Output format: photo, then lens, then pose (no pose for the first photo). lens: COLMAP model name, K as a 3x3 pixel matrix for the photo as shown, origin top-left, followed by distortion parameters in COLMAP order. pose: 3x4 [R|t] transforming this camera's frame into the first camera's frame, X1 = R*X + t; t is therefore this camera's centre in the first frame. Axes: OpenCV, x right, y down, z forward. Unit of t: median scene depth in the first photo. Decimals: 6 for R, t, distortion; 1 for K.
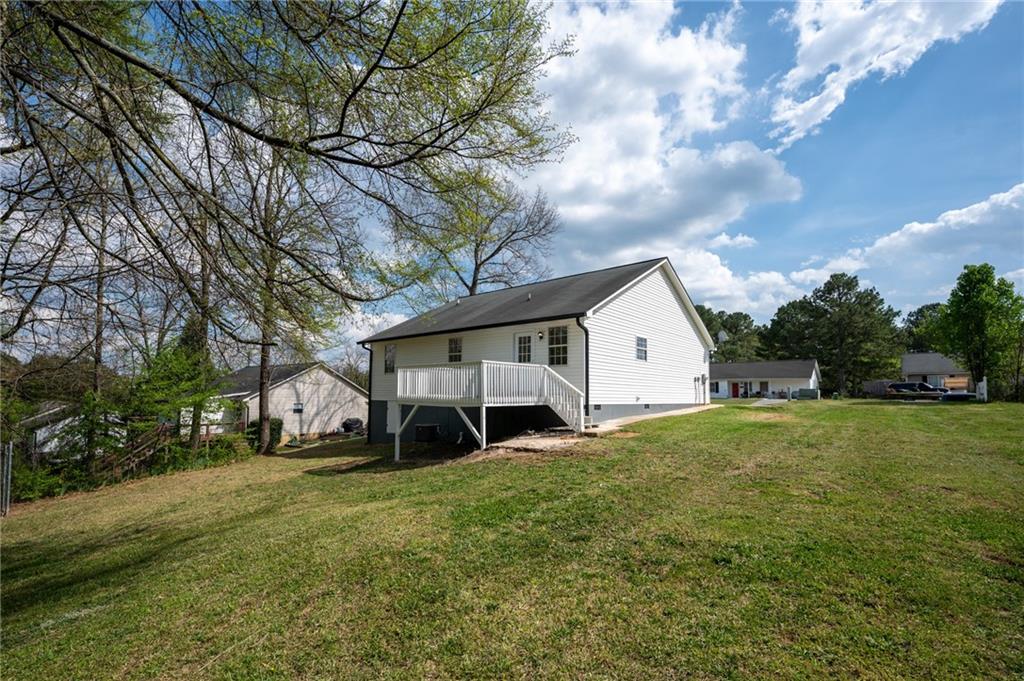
lens RADIAL K [[454.5, 0, 505.6], [0, 454.5, 335.3], [0, 0, 1]] dist [-0.000656, -0.000058]
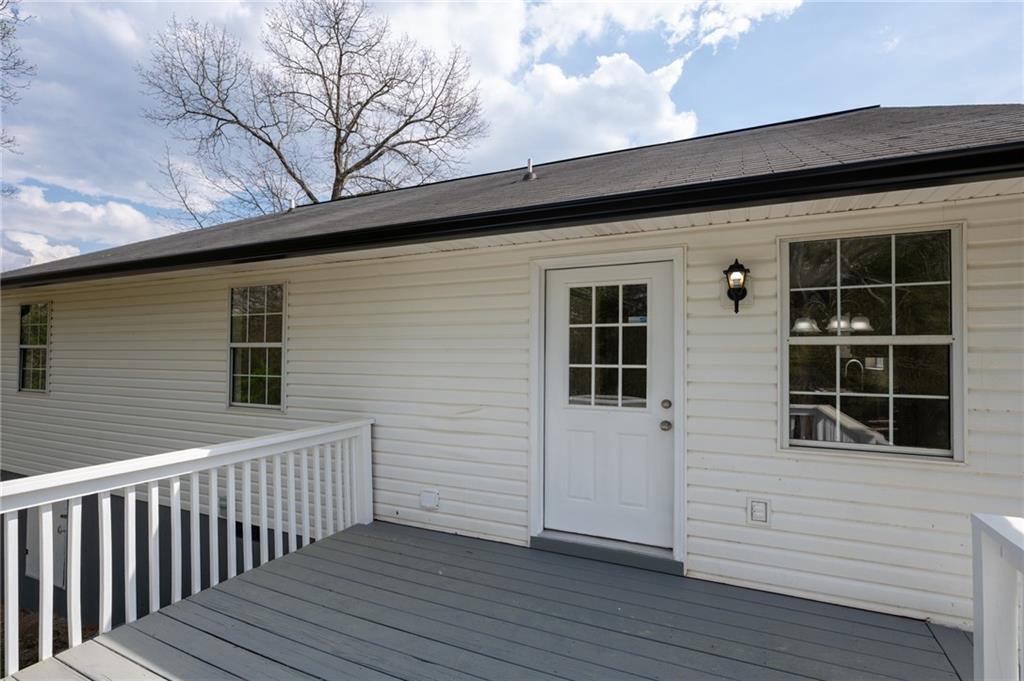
lens RADIAL K [[454.8, 0, 512.0], [0, 454.8, 340.5], [0, 0, 1]] dist [0.000561, 0.000594]
pose [[0.952119, 0.000176, 0.305726, -0.064002], [-0.025707, 0.996504, 0.079487, 0.012152], [-0.304643, -0.083540, 0.948796, 0.770497]]
